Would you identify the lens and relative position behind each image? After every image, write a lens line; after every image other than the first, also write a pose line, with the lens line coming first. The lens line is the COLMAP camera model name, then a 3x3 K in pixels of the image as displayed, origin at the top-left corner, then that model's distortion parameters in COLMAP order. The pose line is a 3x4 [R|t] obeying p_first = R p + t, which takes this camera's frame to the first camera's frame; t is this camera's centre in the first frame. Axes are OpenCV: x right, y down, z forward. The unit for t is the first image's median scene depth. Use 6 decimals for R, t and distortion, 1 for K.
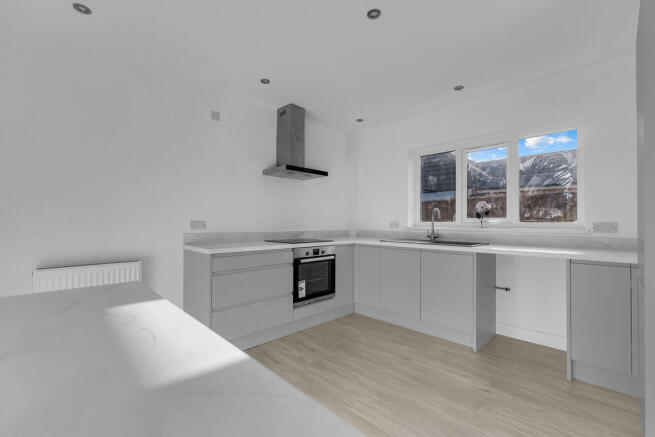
lens RADIAL K [[284.3, 0, 325.7], [0, 284.3, 220.5], [0, 0, 1]] dist [-0.001049, -0.000053]
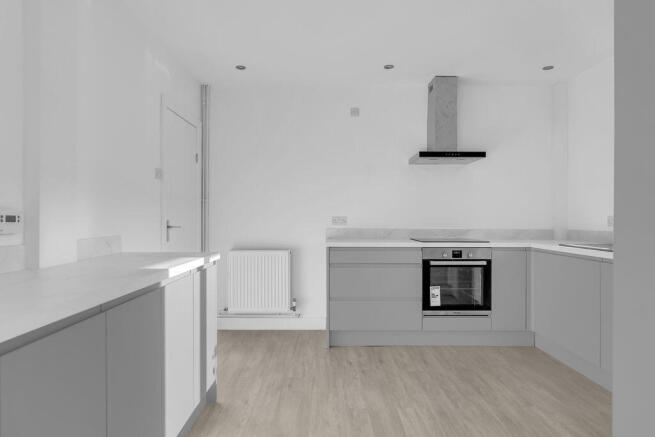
lens RADIAL K [[403.5, 0, 322.9], [0, 403.5, 223.3], [0, 0, 1]] dist [0.005946, 0.001493]
pose [[0.703613, 0.002983, -0.710578, 0.537342], [0.005930, 0.999932, 0.010070, 0.009191], [0.710559, -0.011299, 0.703547, -0.085950]]
